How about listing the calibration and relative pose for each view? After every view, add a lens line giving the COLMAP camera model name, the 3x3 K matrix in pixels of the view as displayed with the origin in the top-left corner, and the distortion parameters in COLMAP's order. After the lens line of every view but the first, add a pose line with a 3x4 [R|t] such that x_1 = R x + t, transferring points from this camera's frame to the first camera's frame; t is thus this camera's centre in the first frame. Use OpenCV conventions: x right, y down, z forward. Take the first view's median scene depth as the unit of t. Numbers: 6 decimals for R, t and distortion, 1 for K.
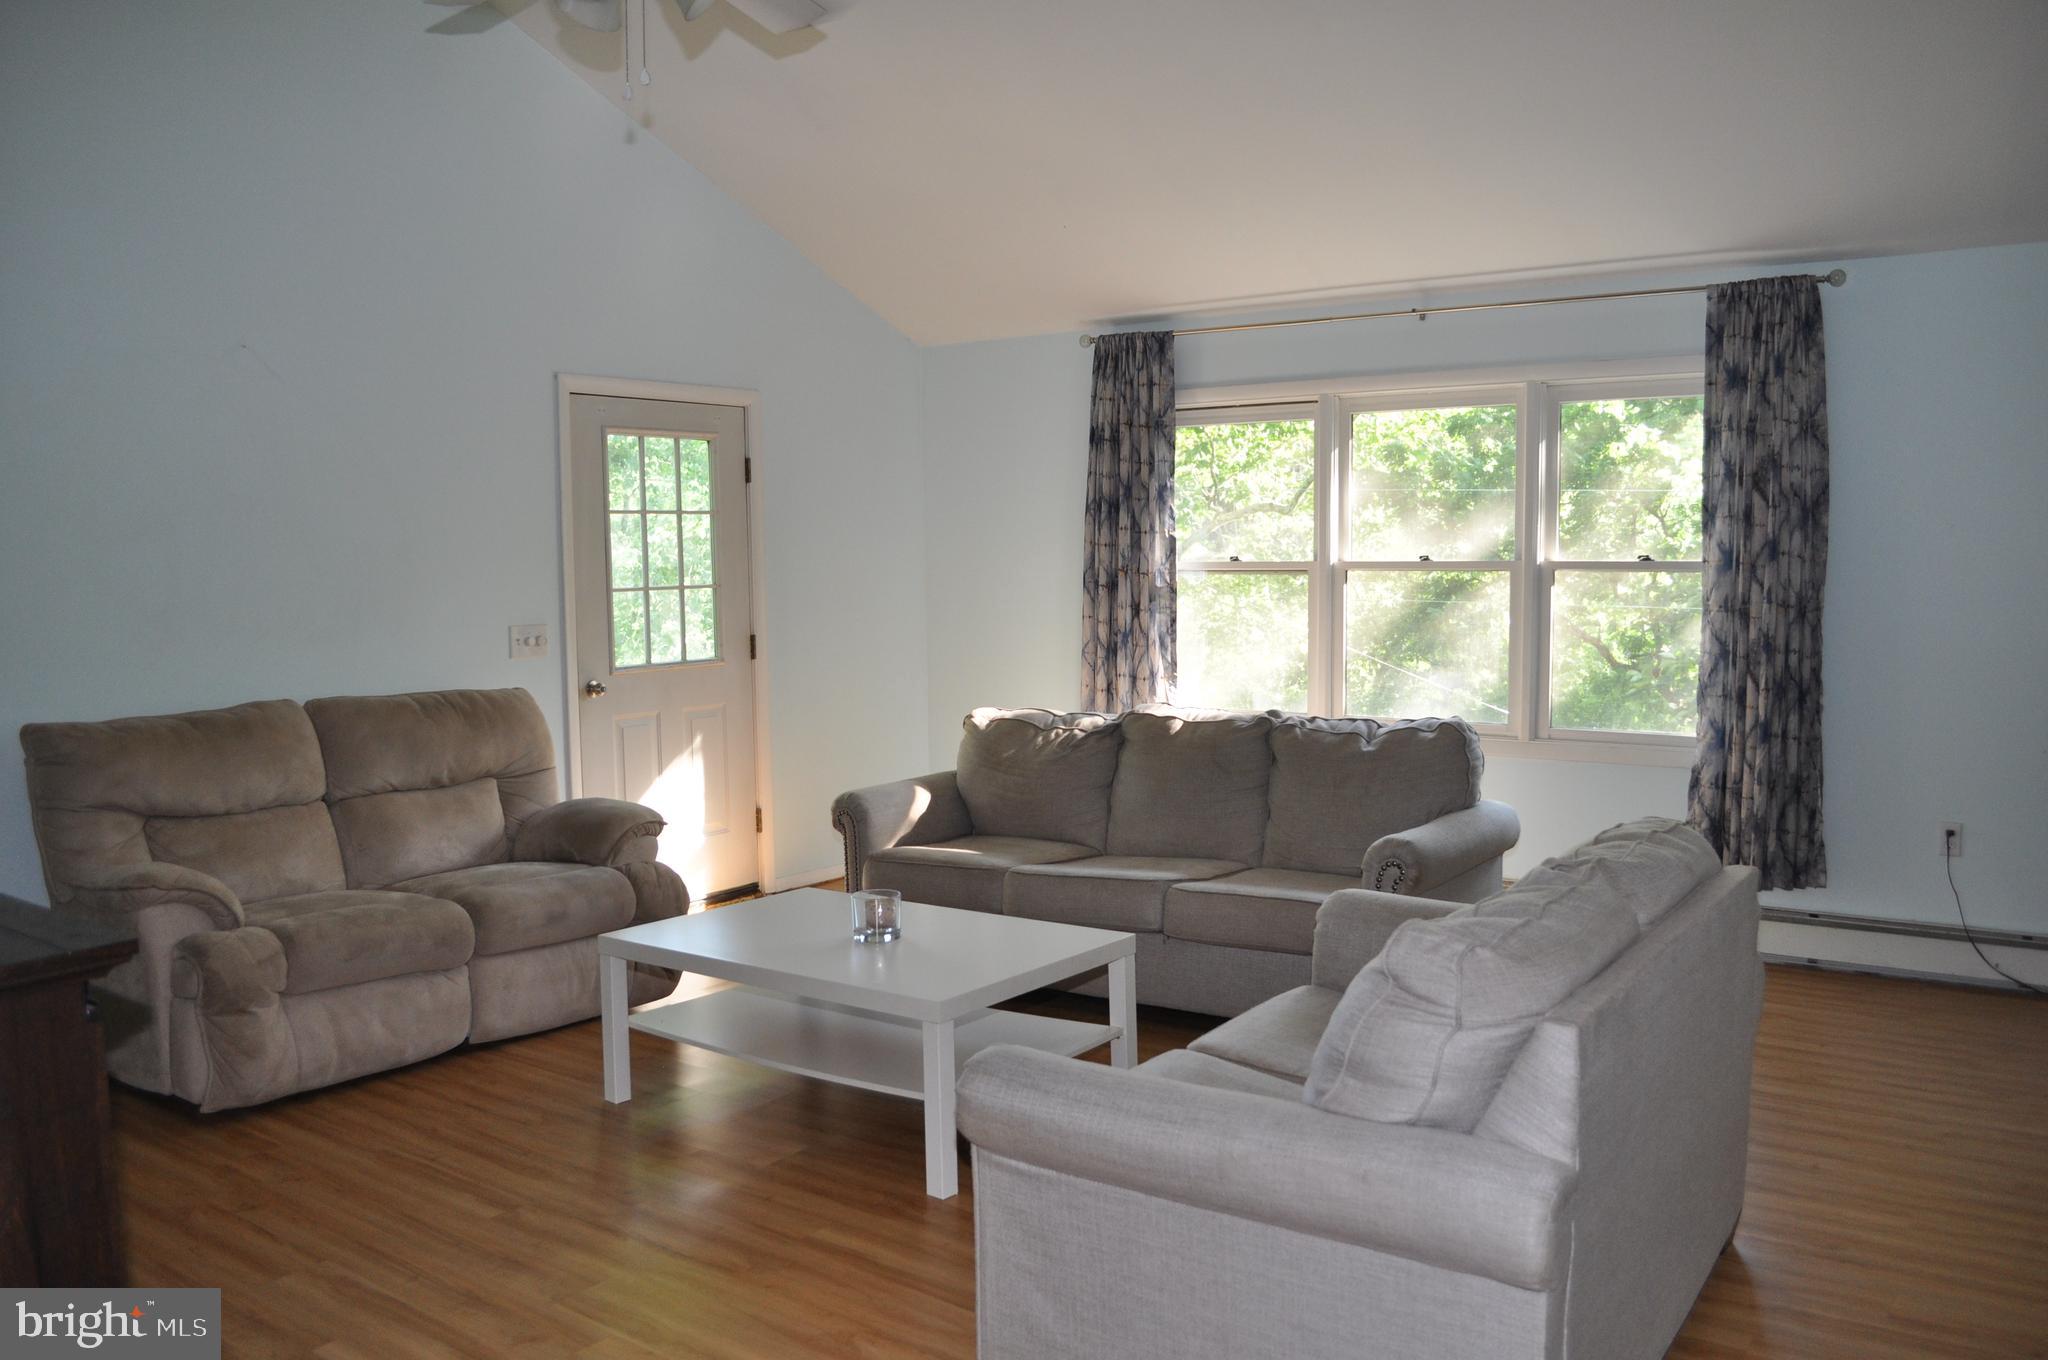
lens RADIAL K [[1660.0, 0, 1024.0], [0, 1660.0, 680.0], [0, 0, 1]] dist [-0.035727, 0.002628]
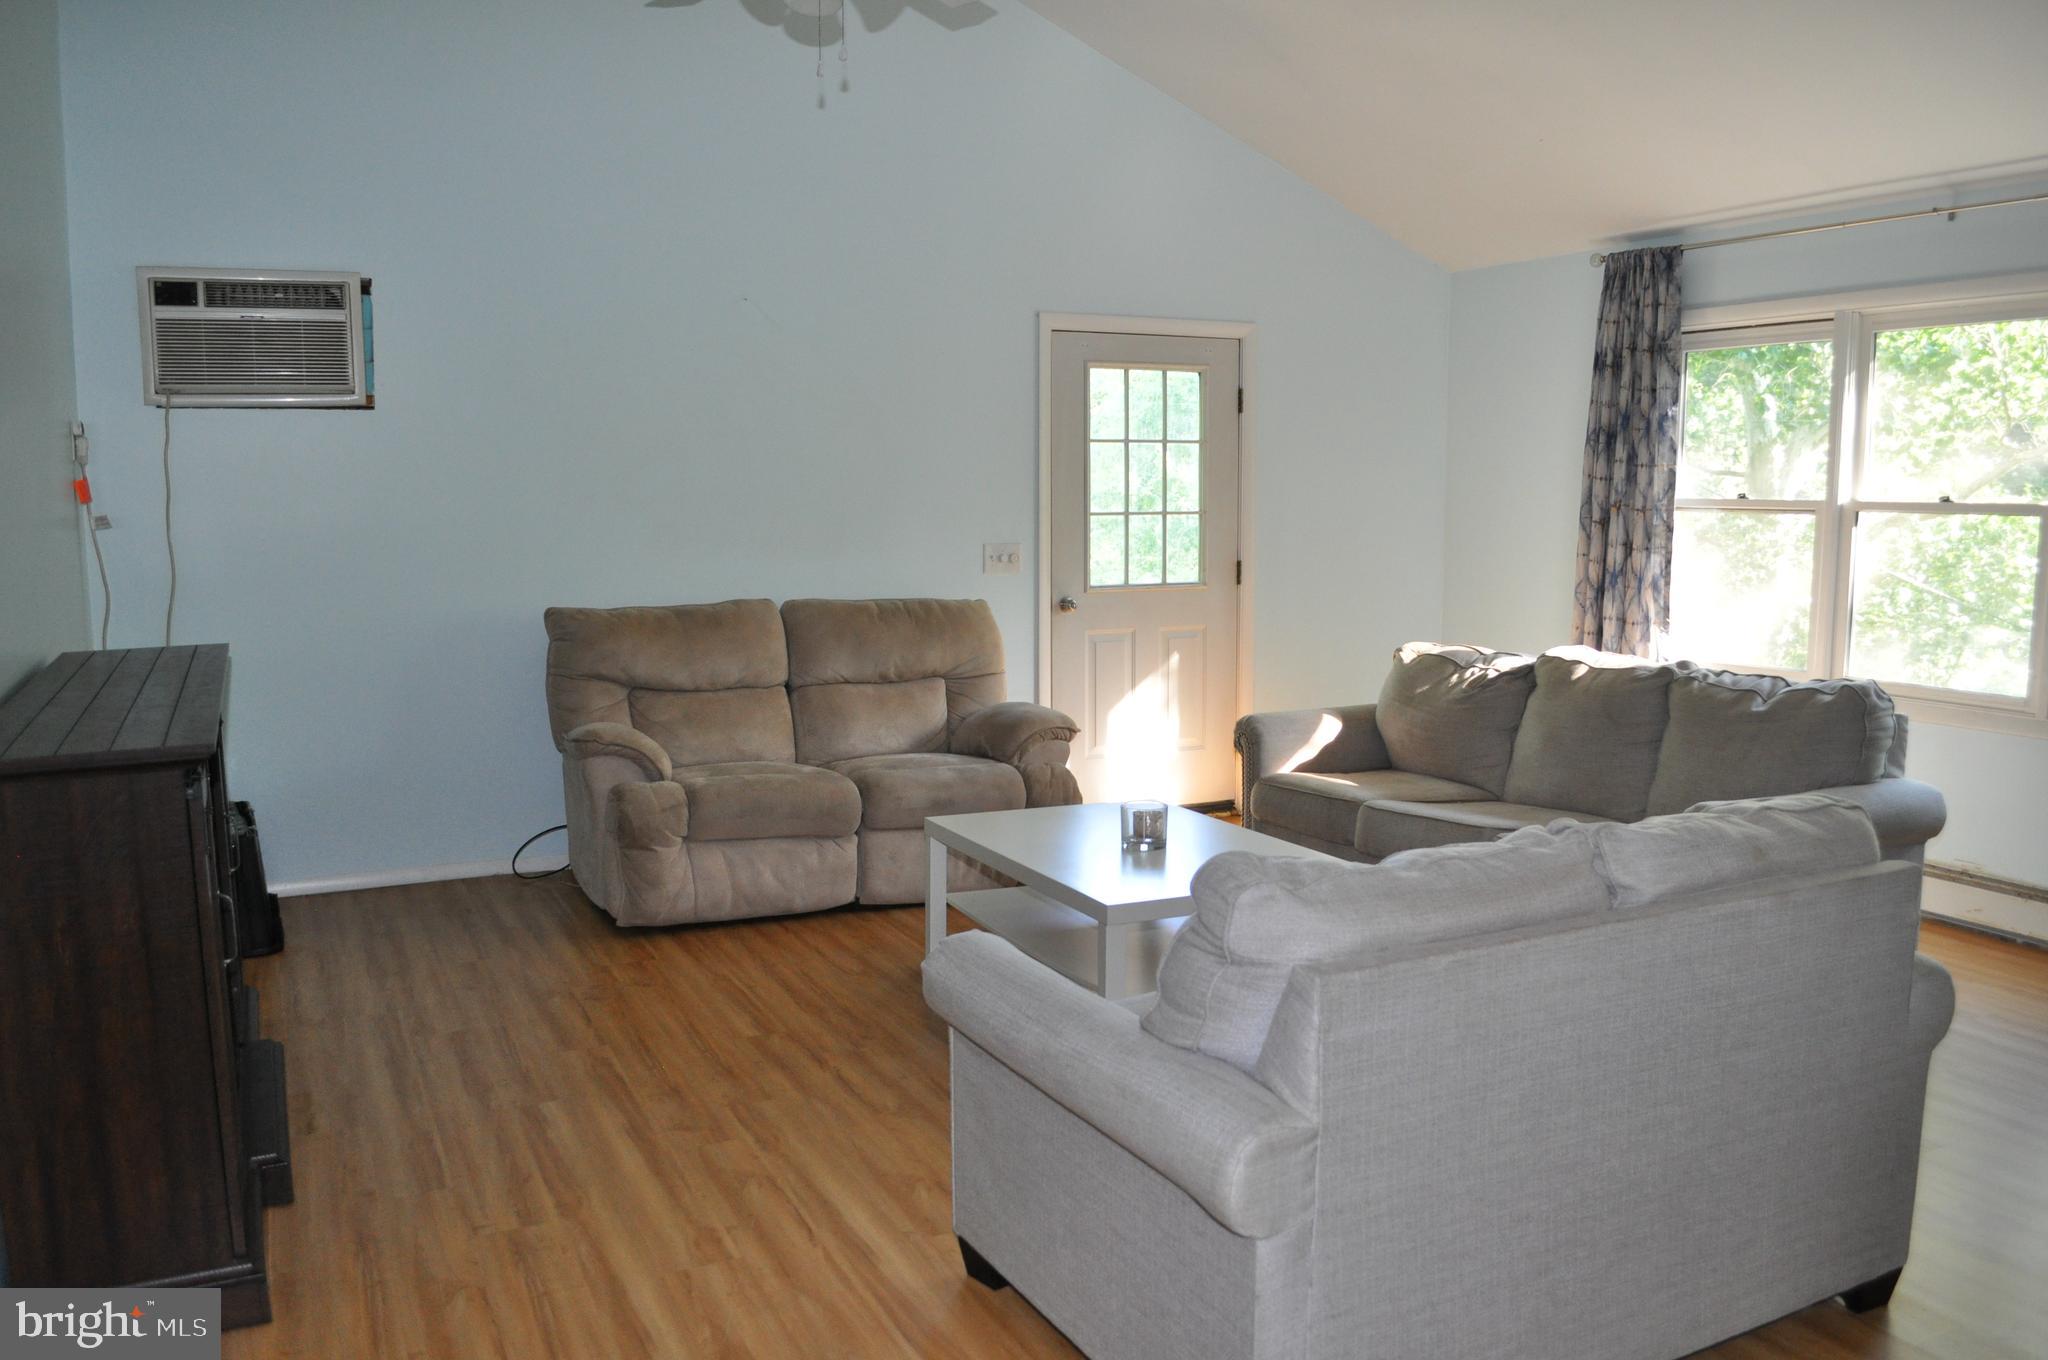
lens RADIAL K [[1660.0, 0, 1024.0], [0, 1660.0, 680.0], [0, 0, 1]] dist [-0.035727, 0.002628]
pose [[0.889143, 0.067088, -0.452684, 0.219820], [-0.048215, 0.997424, 0.053115, -0.001936], [0.455082, -0.025401, 0.890087, 0.020126]]
